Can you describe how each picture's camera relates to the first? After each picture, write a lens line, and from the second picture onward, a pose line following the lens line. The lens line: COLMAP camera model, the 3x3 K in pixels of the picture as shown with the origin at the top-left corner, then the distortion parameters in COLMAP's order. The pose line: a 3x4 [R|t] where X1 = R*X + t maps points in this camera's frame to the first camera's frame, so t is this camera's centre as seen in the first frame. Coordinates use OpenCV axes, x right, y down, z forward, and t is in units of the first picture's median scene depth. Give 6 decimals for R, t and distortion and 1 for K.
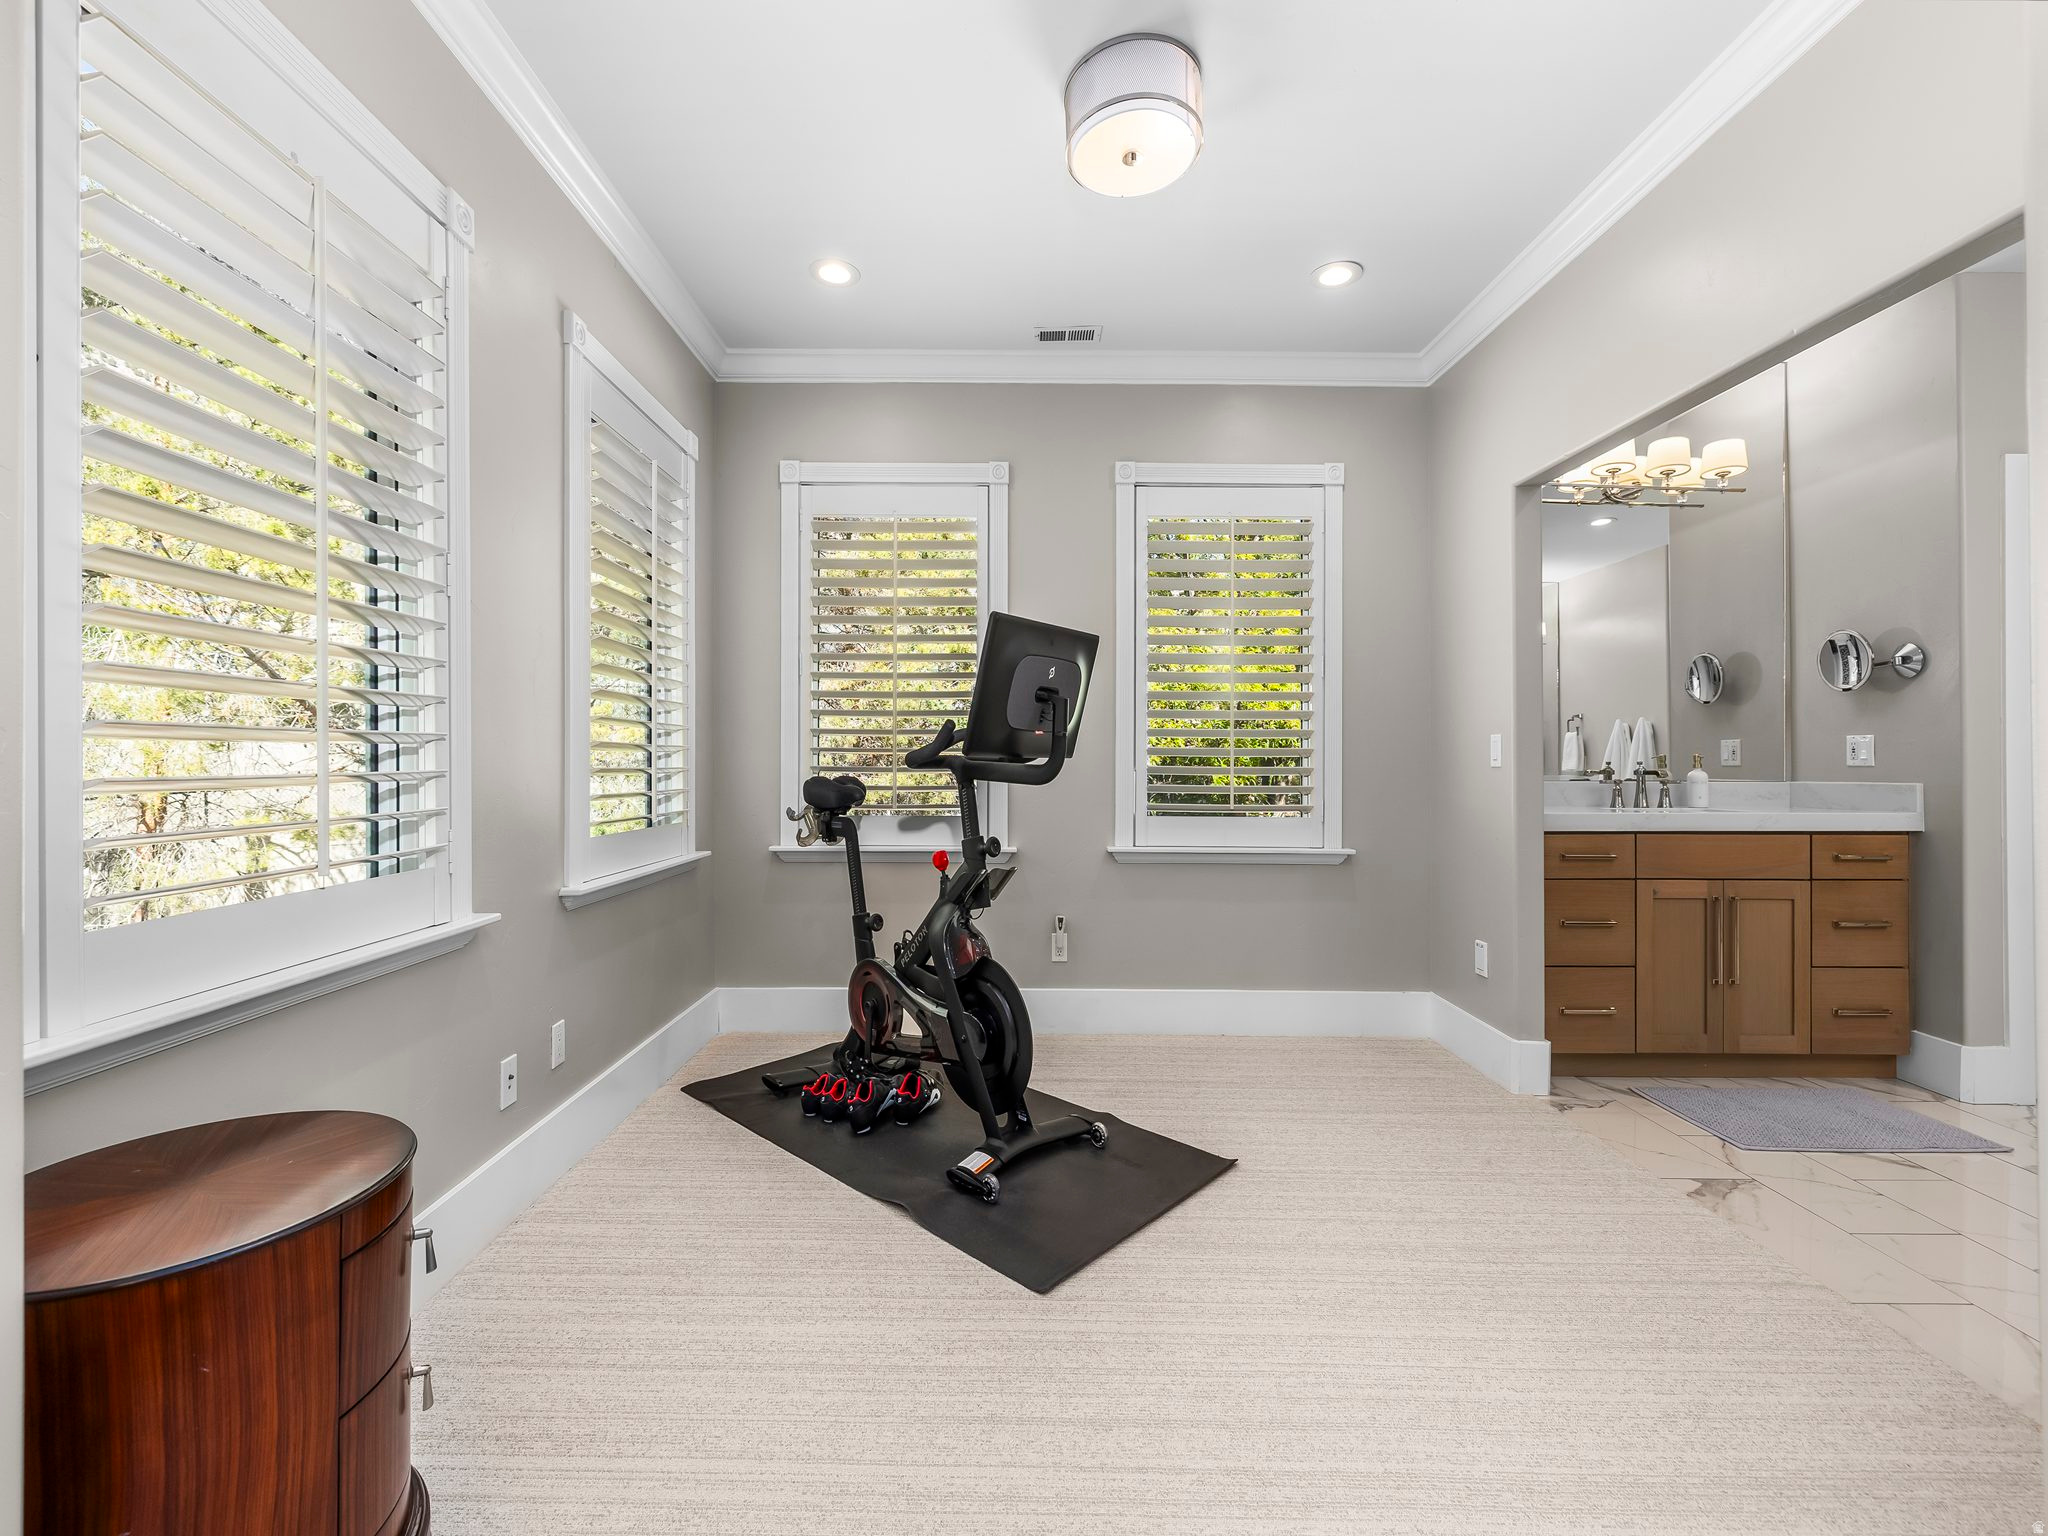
lens RADIAL K [[858.5, 0, 1016.5], [0, 858.5, 764.4], [0, 0, 1]] dist [0.002332, 0.000087]
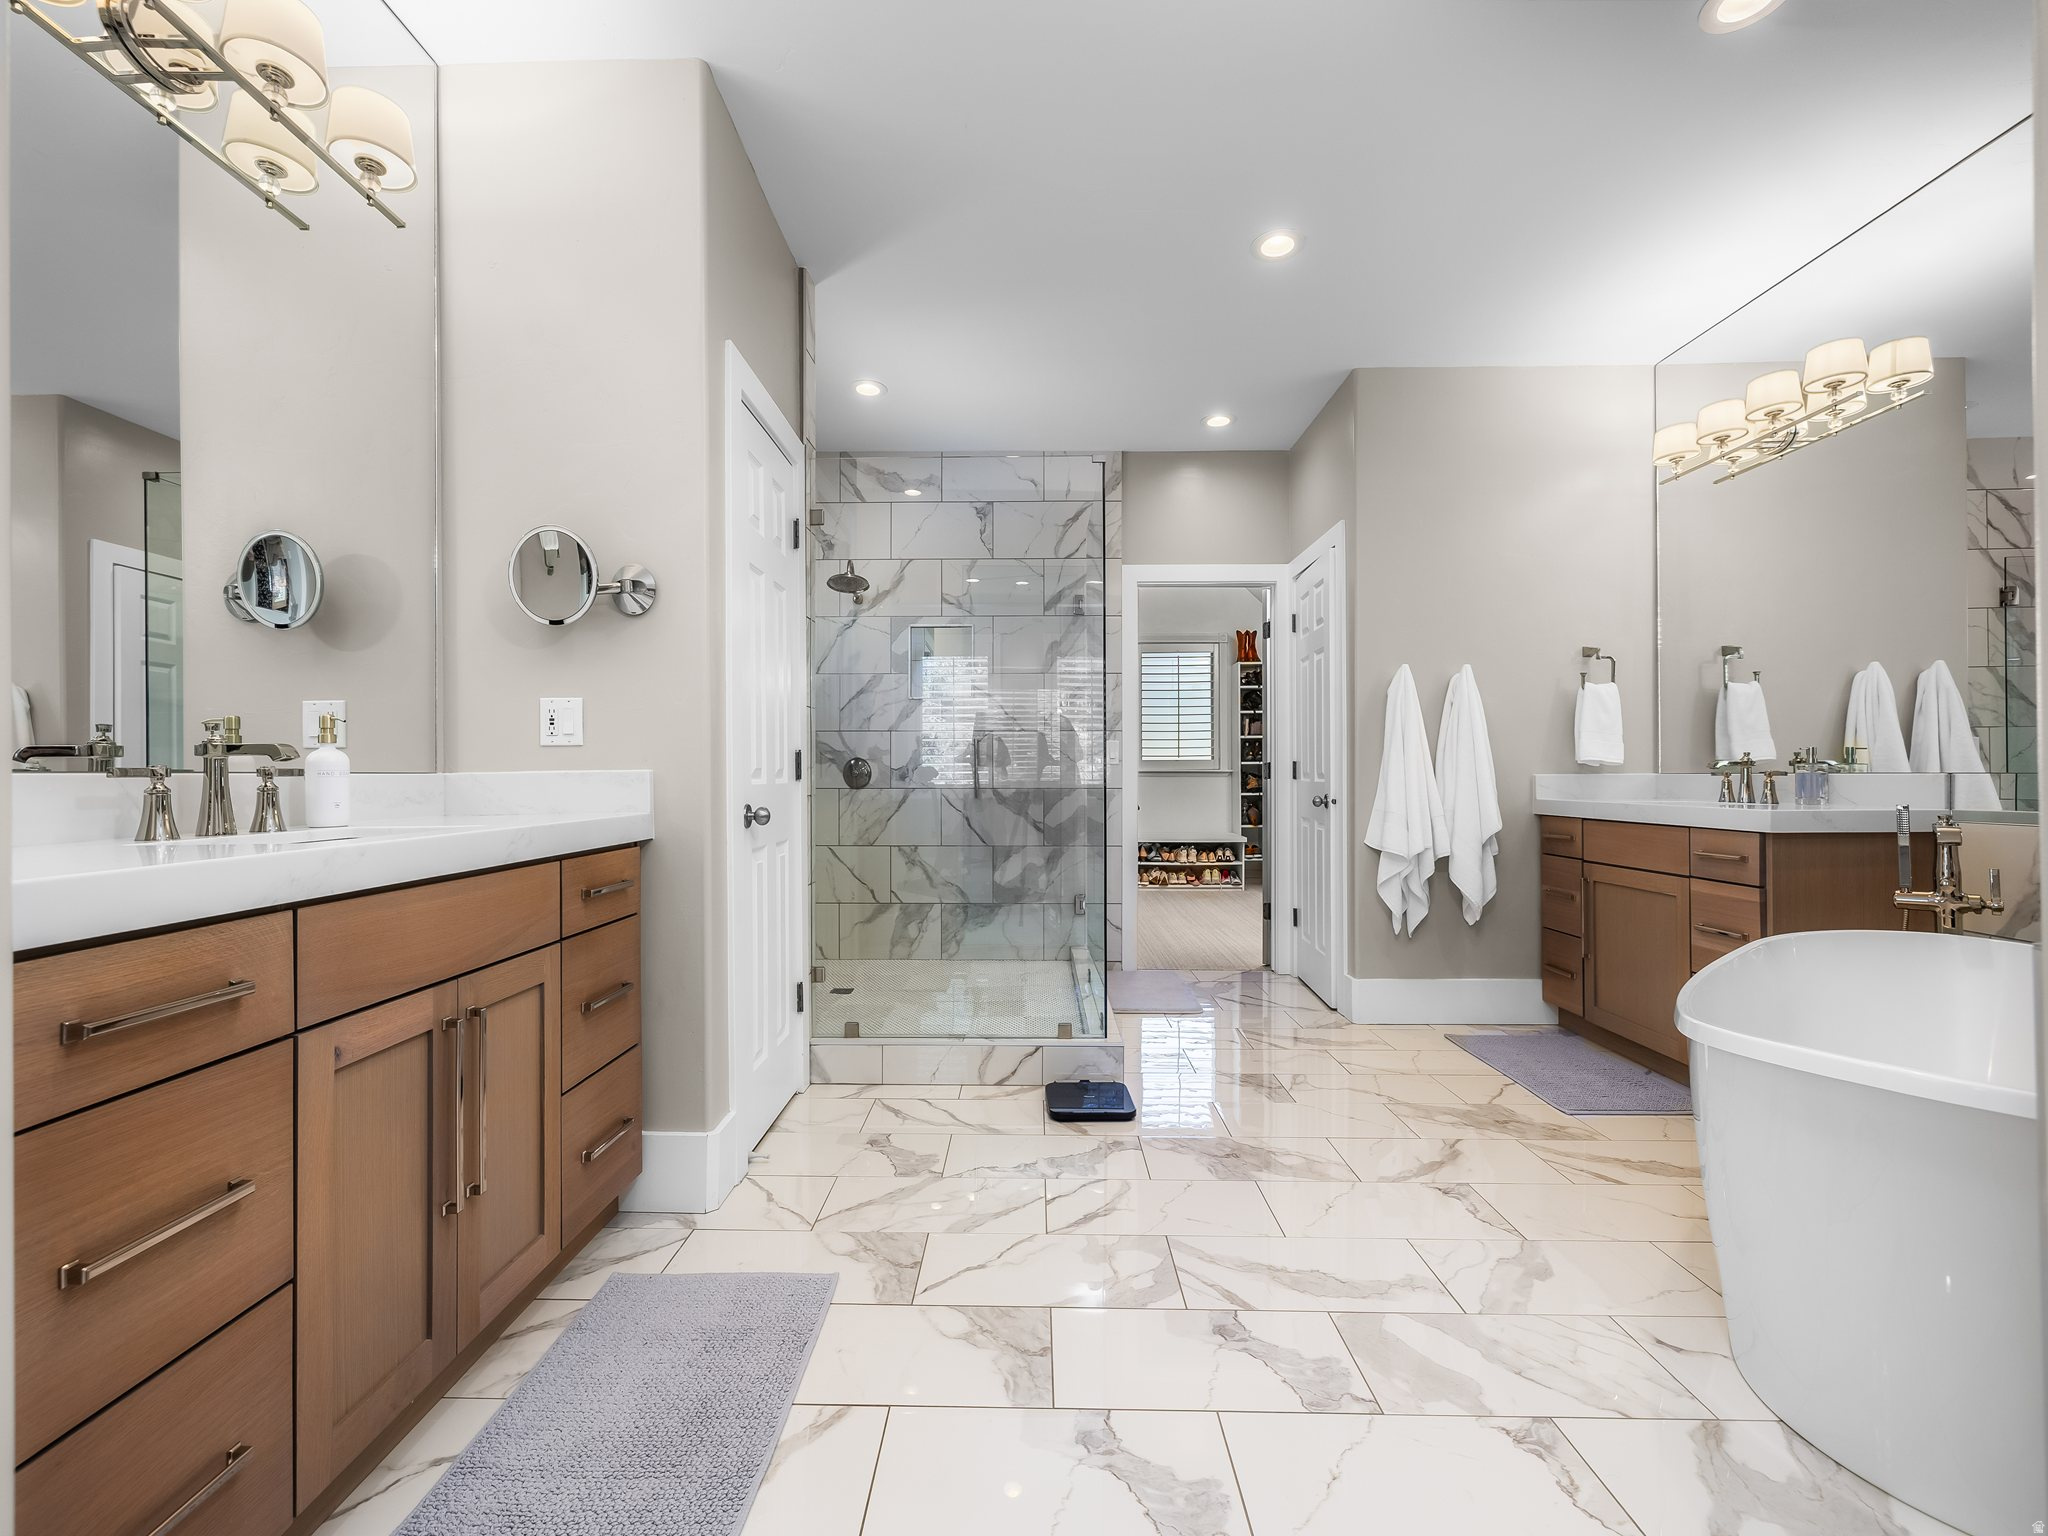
lens RADIAL K [[858.5, 0, 1016.5], [0, 858.5, 764.4], [0, 0, 1]] dist [0.002332, 0.000087]
pose [[0.019736, 0.009571, 0.999759, 0.363280], [0.008702, 0.999915, -0.009744, 0.026554], [-0.999767, 0.008892, 0.019651, 0.685683]]
